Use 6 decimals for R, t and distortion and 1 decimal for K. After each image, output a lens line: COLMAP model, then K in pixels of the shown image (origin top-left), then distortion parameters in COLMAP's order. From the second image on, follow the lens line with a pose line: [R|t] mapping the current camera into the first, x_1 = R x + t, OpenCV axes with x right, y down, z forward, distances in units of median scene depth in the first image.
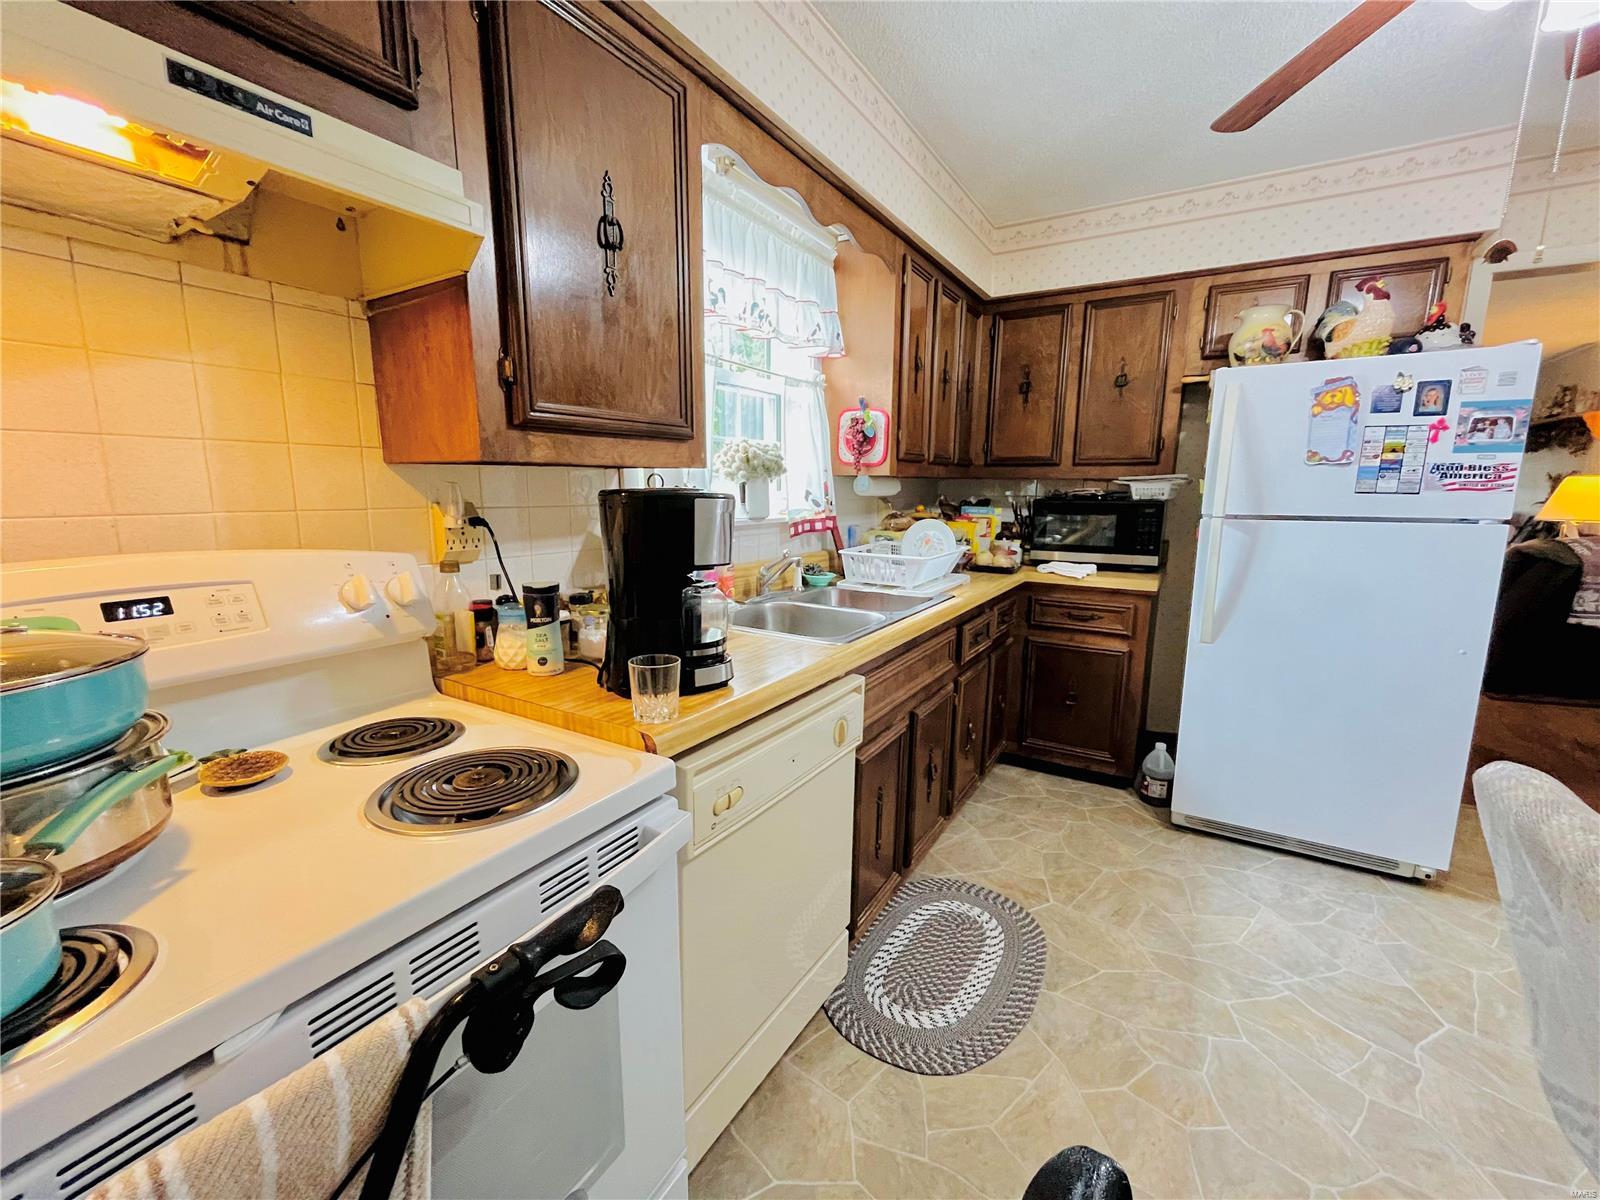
lens RADIAL K [[655.6, 0, 797.8], [0, 655.6, 599.4], [0, 0, 1]] dist [-0.002955, 0.000148]
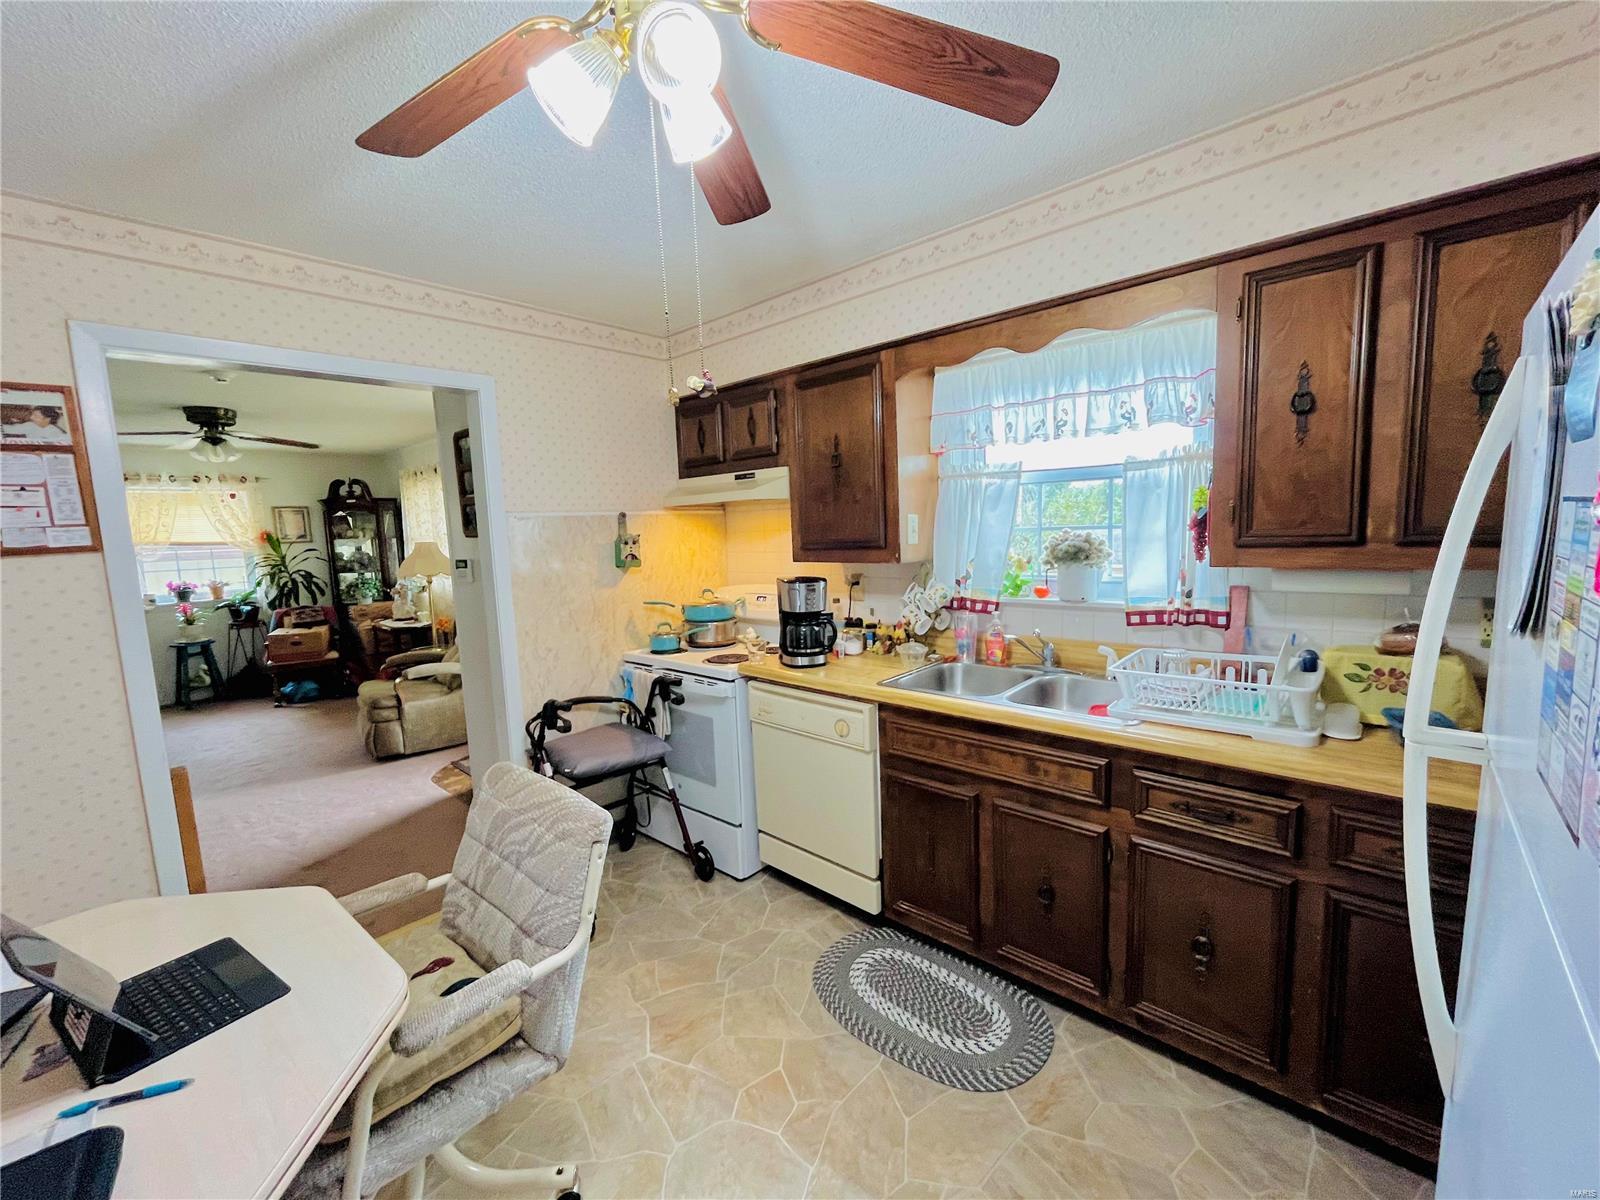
lens RADIAL K [[655.6, 0, 803.0], [0, 655.6, 601.0], [0, 0, 1]] dist [-0.002955, 0.000148]
pose [[-0.184752, 0.117120, -0.975782, 1.245690], [-0.124324, 0.982112, 0.141419, -0.253917], [0.974890, 0.147440, -0.166886, 0.858910]]
